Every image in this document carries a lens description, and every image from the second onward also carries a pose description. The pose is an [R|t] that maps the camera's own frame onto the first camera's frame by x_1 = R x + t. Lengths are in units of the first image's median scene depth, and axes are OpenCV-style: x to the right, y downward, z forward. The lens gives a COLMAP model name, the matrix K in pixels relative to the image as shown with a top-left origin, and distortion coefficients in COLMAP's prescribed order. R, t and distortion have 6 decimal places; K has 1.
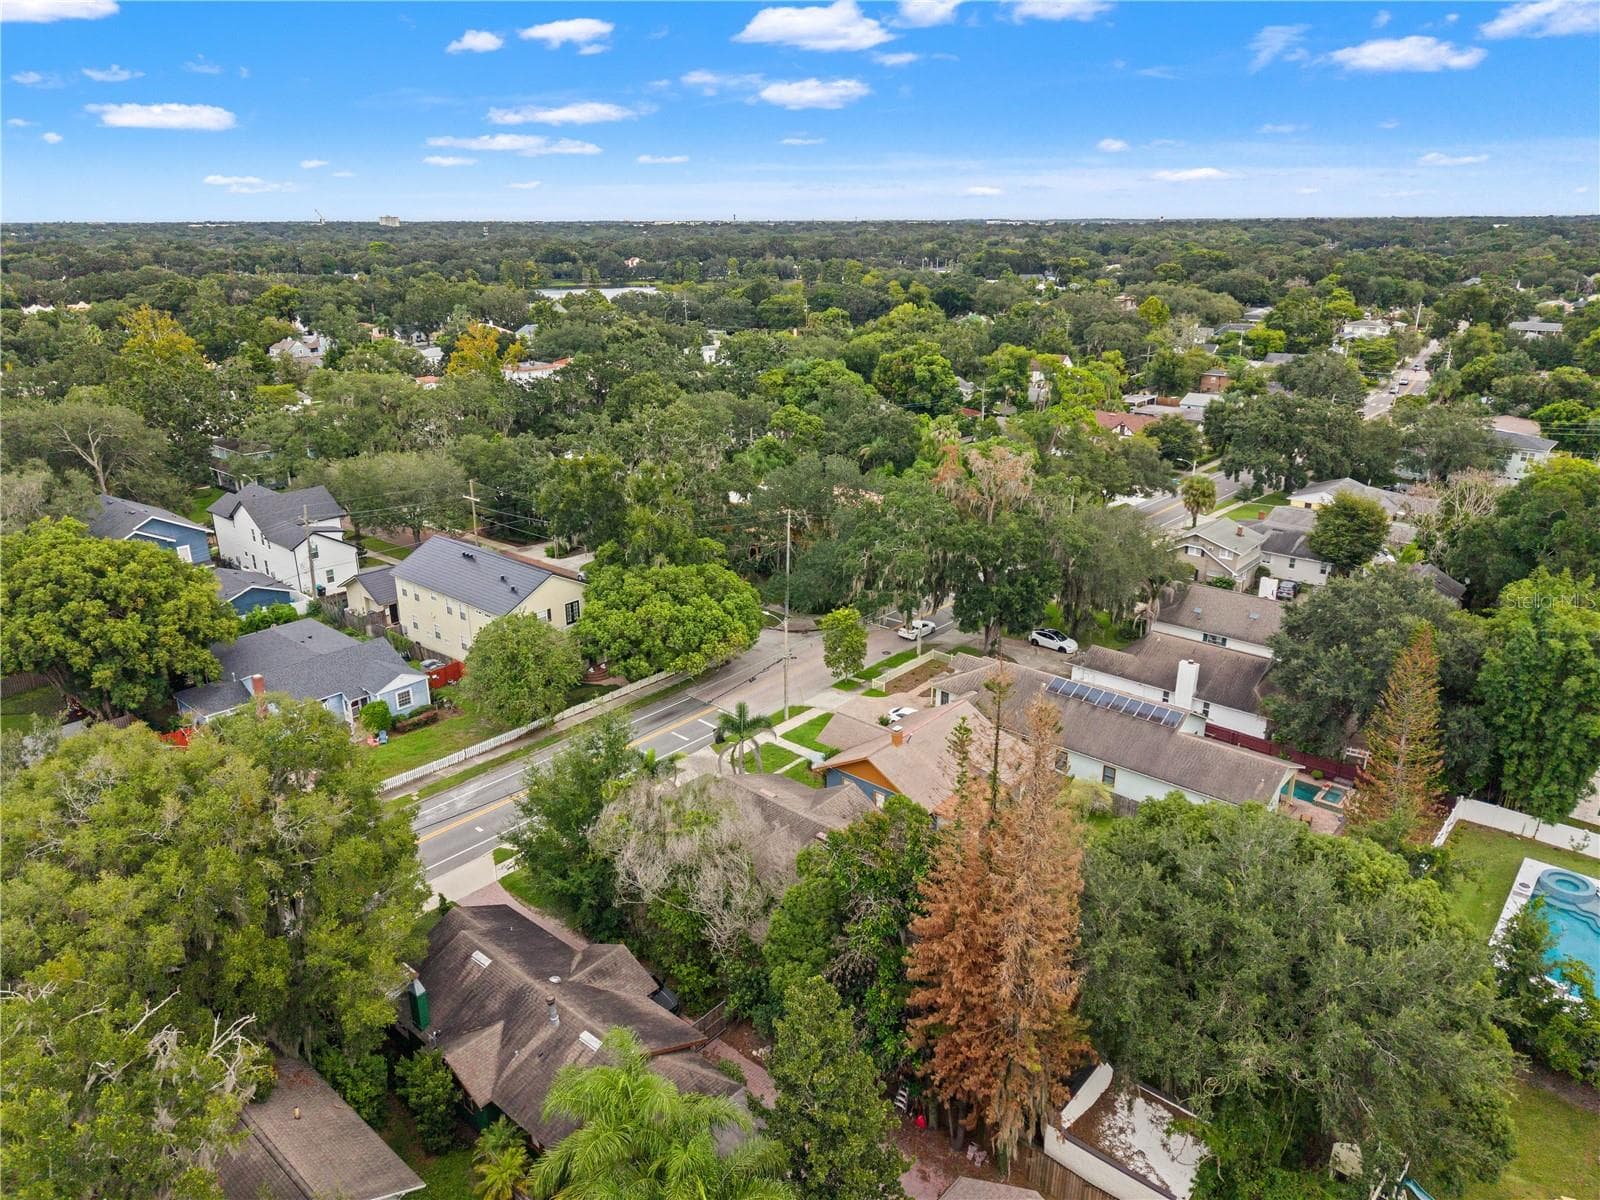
lens RADIAL K [[1071.4, 0, 796.3], [0, 1071.4, 601.7], [0, 0, 1]] dist [0.040341, -0.043429]
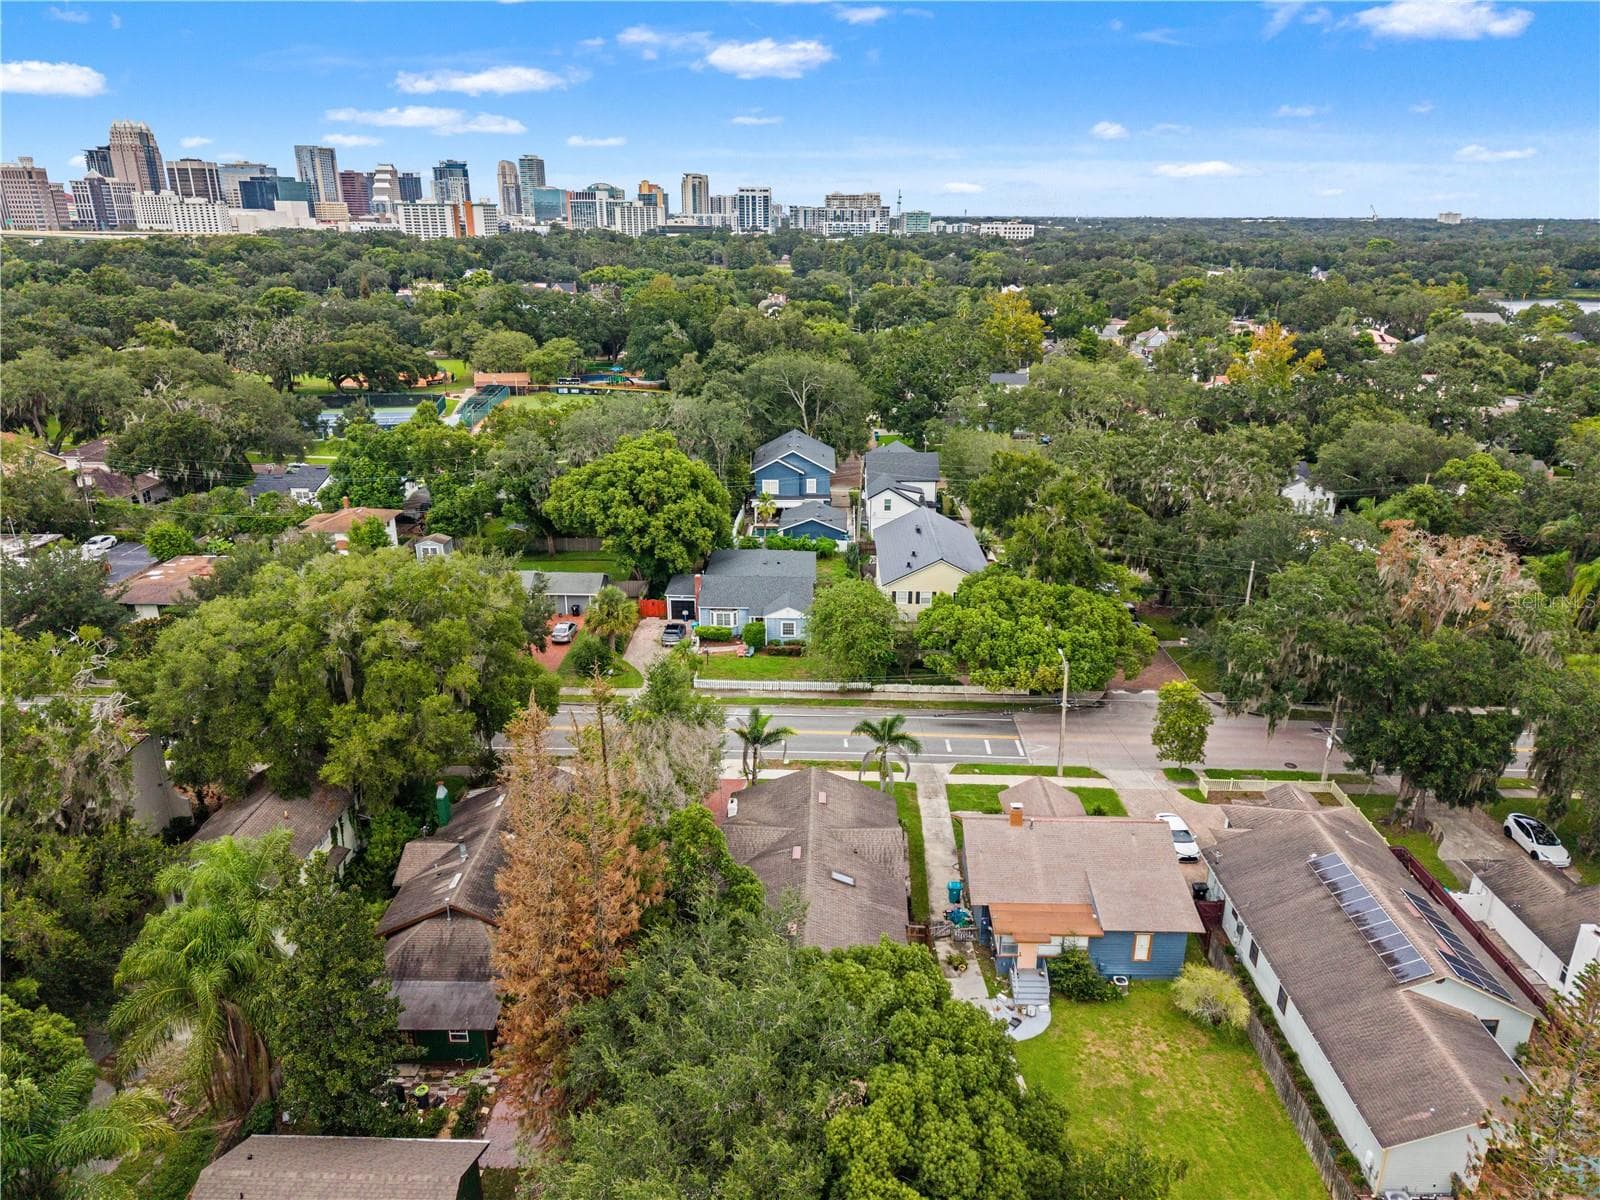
lens RADIAL K [[1071.4, 0, 796.3], [0, 1071.4, 601.7], [0, 0, 1]] dist [0.040341, -0.043429]
pose [[0.640571, 0.266169, -0.720293, 0.449778], [-0.264016, 0.957161, 0.118904, -0.074805], [0.721086, 0.114002, 0.683403, 0.213325]]
